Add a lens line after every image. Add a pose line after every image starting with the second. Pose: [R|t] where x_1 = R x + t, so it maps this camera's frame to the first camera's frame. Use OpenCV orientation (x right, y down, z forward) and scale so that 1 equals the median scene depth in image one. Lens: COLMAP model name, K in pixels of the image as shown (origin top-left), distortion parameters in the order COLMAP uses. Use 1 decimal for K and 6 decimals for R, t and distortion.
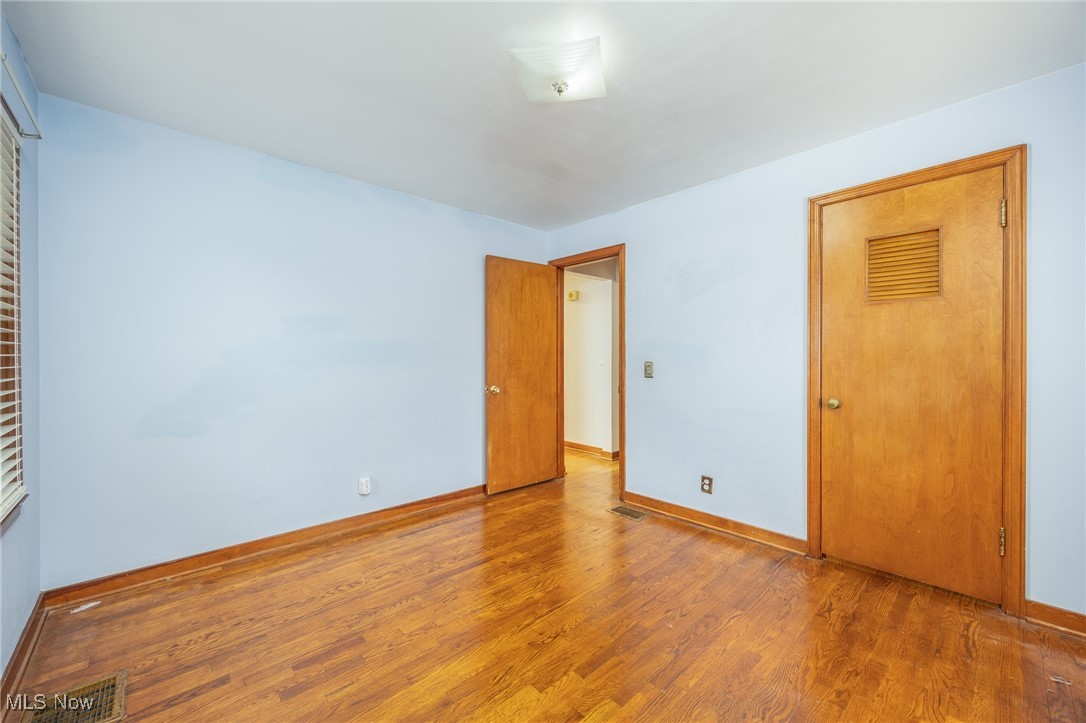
lens RADIAL K [[422.3, 0, 539.7], [0, 422.3, 360.0], [0, 0, 1]] dist [-0.001725, -0.000388]
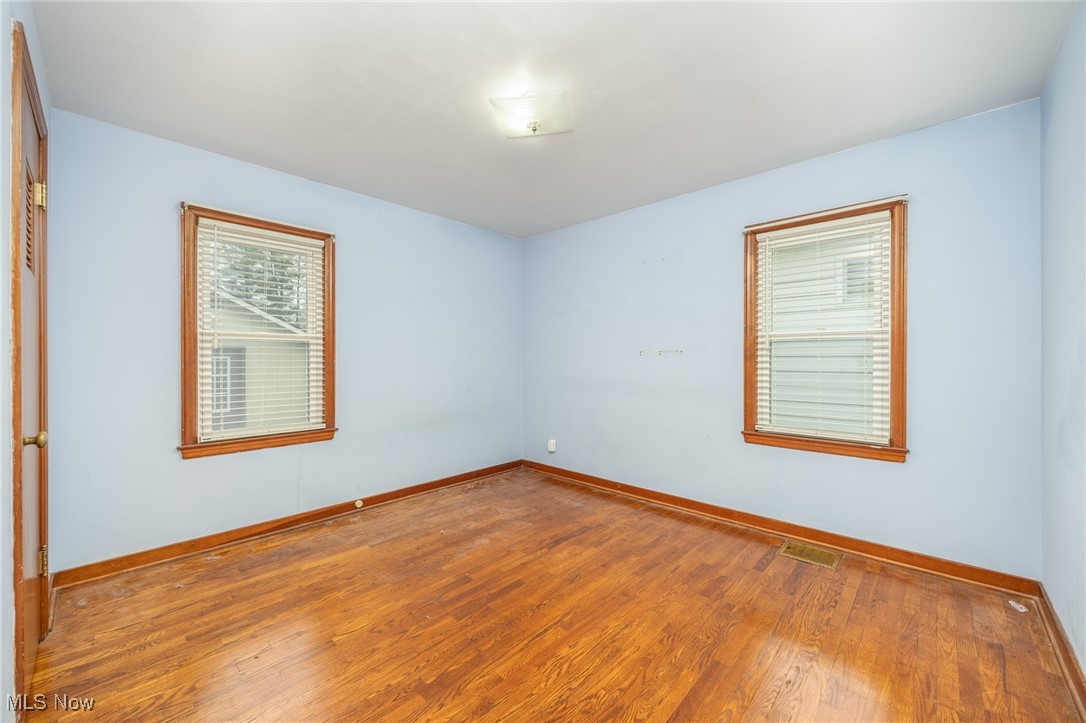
lens RADIAL K [[422.3, 0, 539.7], [0, 422.3, 360.0], [0, 0, 1]] dist [-0.001725, -0.000388]
pose [[-0.997609, 0.004009, -0.068997, 0.101751], [0.003119, 0.999911, 0.013005, -0.005401], [0.069043, 0.012758, -0.997532, 1.915315]]
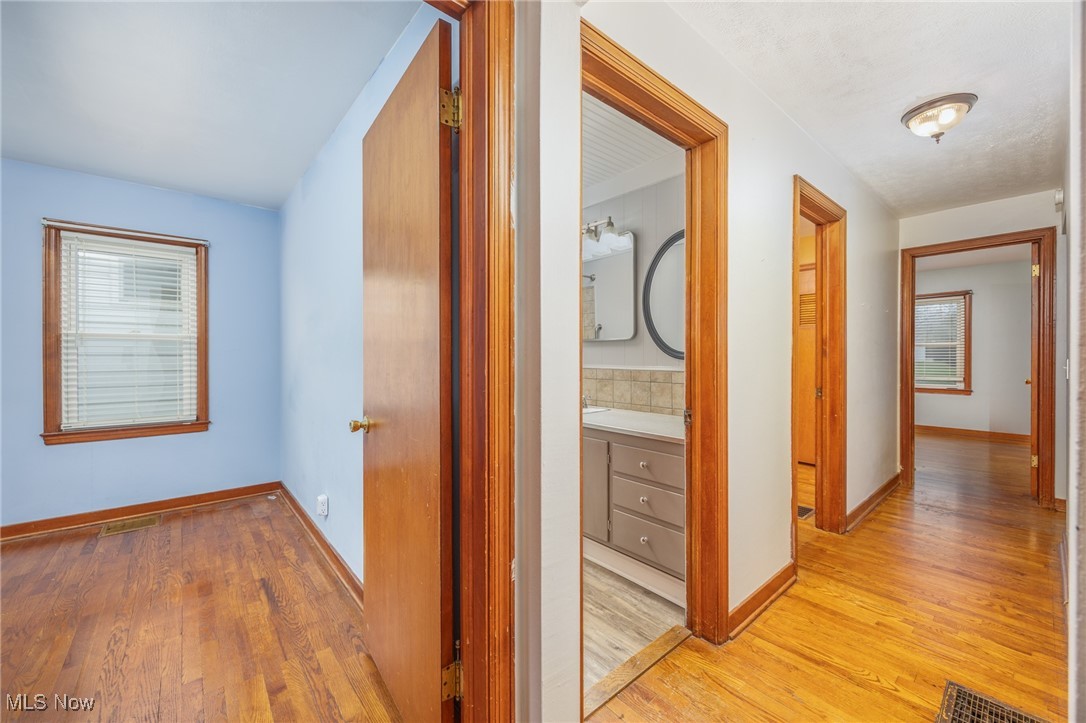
lens RADIAL K [[422.3, 0, 539.7], [0, 422.3, 360.0], [0, 0, 1]] dist [-0.001725, -0.000388]
pose [[-0.040513, 0.006291, -0.999159, 0.611988], [-0.005881, 0.999961, 0.006535, 0.002250], [0.999162, 0.006140, -0.040474, 2.189310]]
